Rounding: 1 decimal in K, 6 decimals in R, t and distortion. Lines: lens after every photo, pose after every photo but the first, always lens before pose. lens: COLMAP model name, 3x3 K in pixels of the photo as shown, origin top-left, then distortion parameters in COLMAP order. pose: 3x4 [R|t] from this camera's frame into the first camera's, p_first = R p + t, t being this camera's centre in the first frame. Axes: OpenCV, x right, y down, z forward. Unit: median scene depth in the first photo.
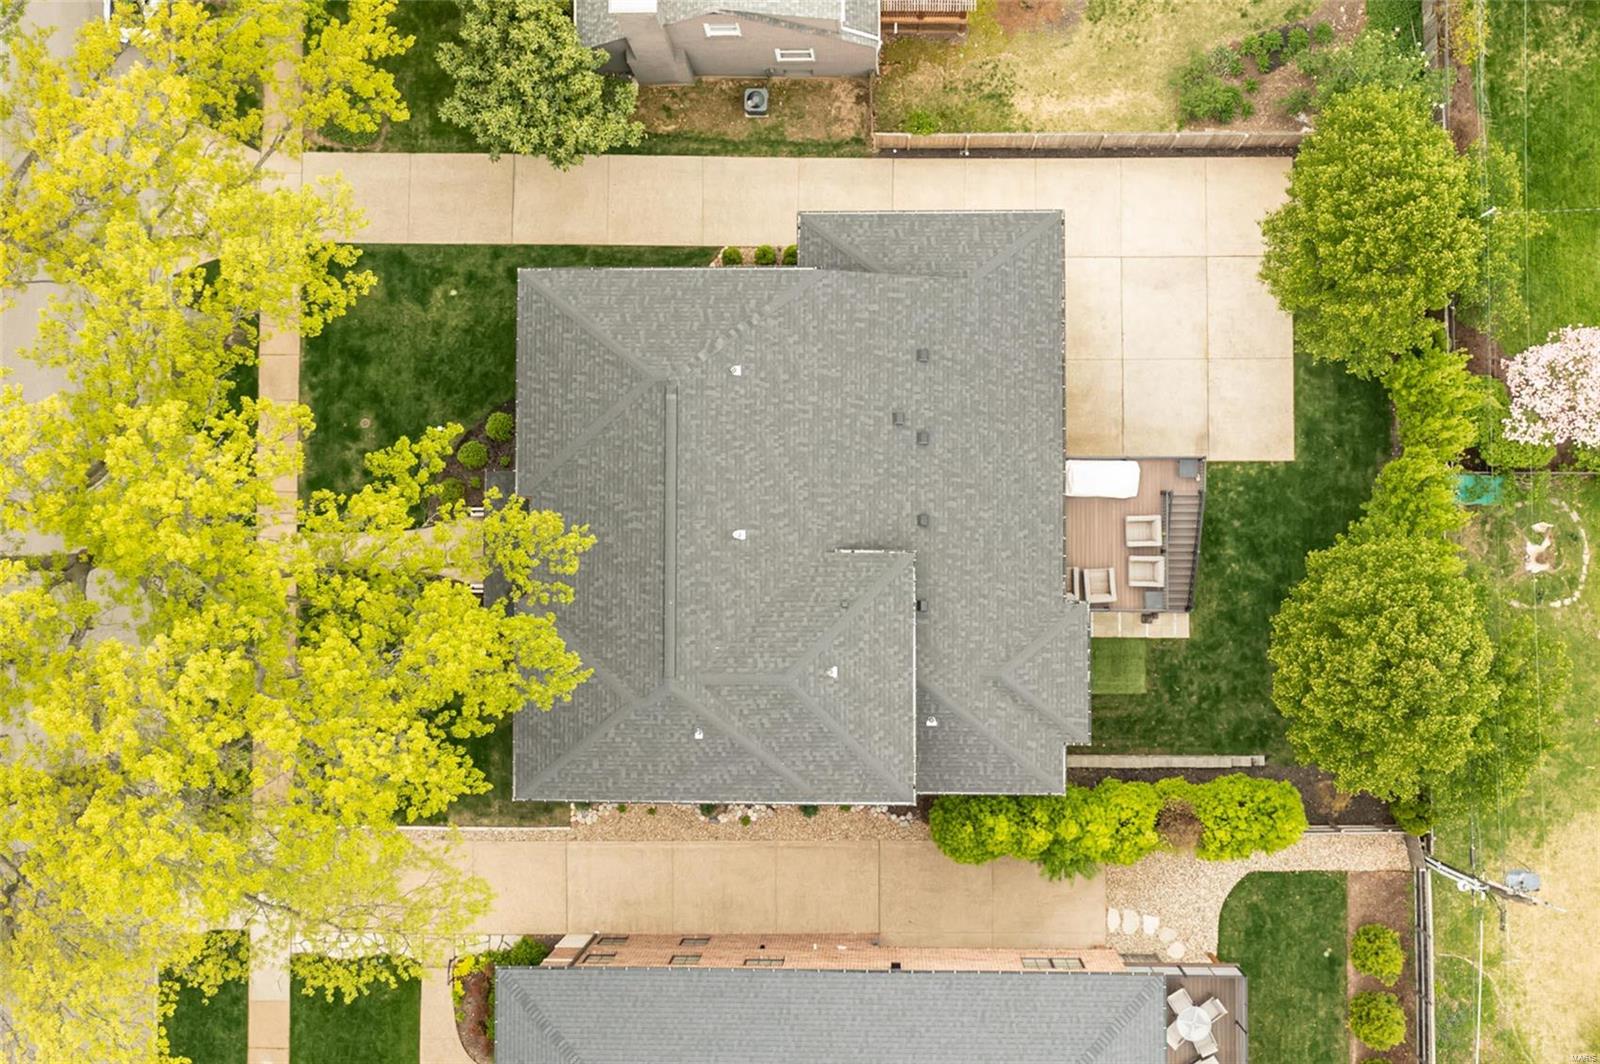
lens RADIAL K [[1458.3, 0, 821.8], [0, 1458.3, 493.8], [0, 0, 1]] dist [-0.000562, 0.000000]
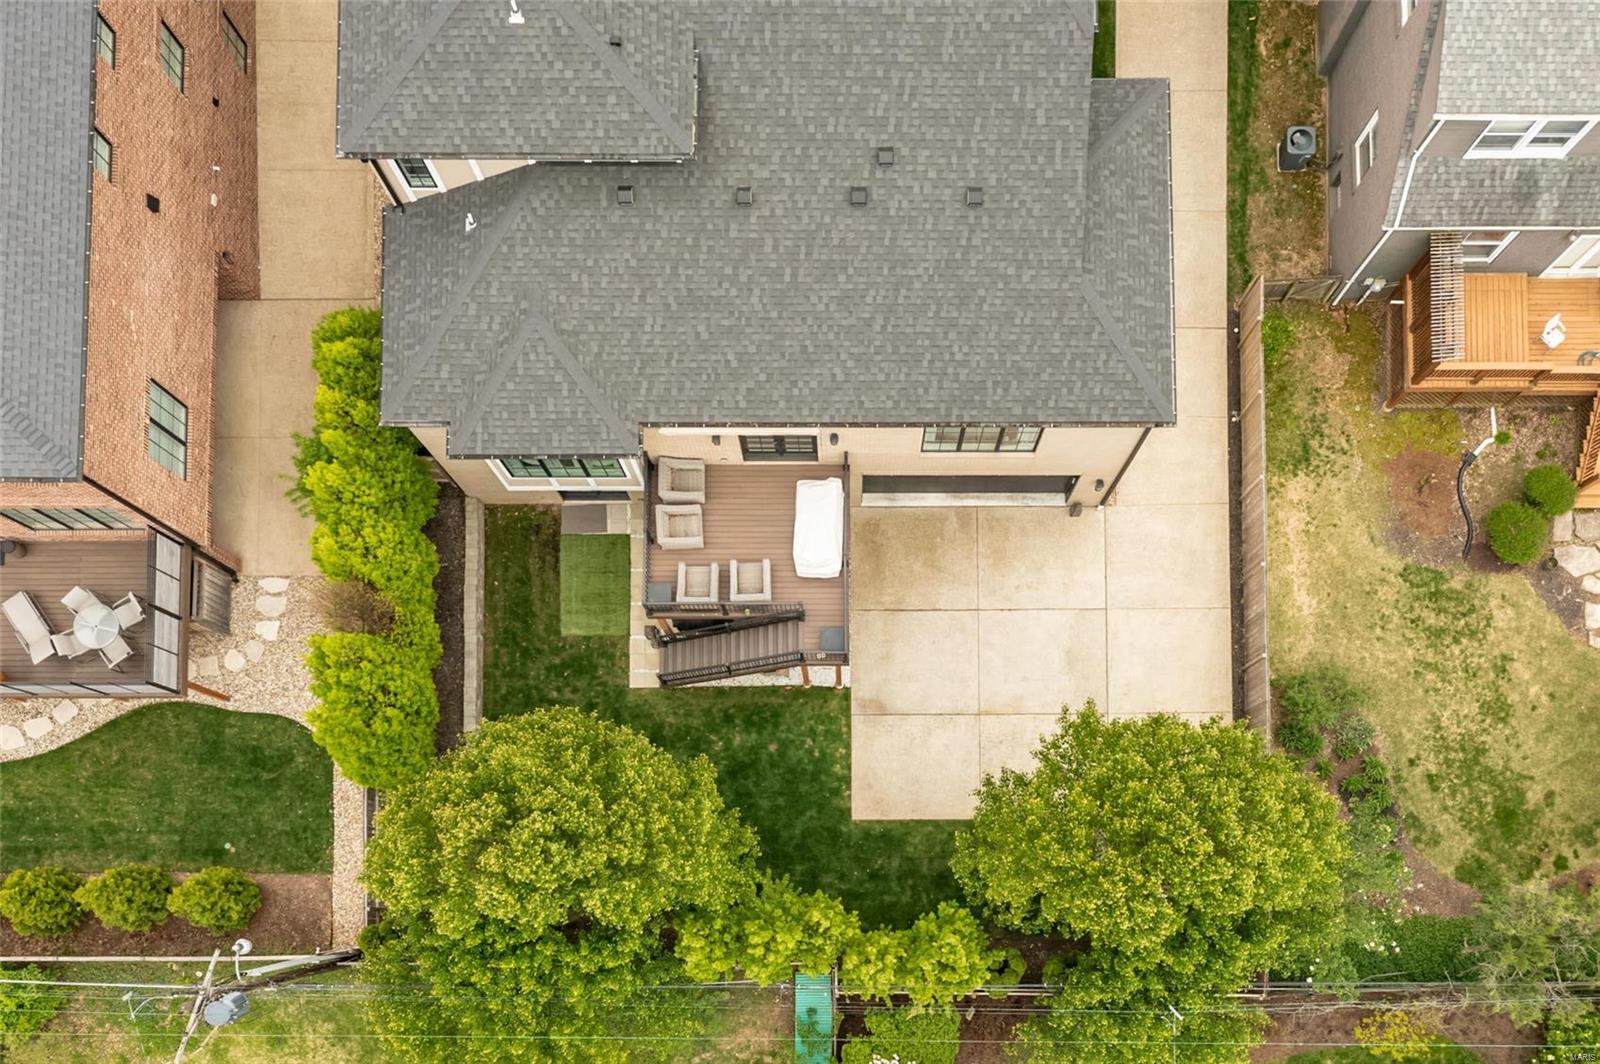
lens RADIAL K [[1458.3, 0, 814.5], [0, 1458.3, 529.7], [0, 0, 1]] dist [-0.000562, 0.000000]
pose [[0.006930, 0.999968, -0.003944, 0.177642], [-0.999640, 0.007029, 0.025909, -0.025430], [0.025936, 0.003763, 0.999657, 0.211624]]
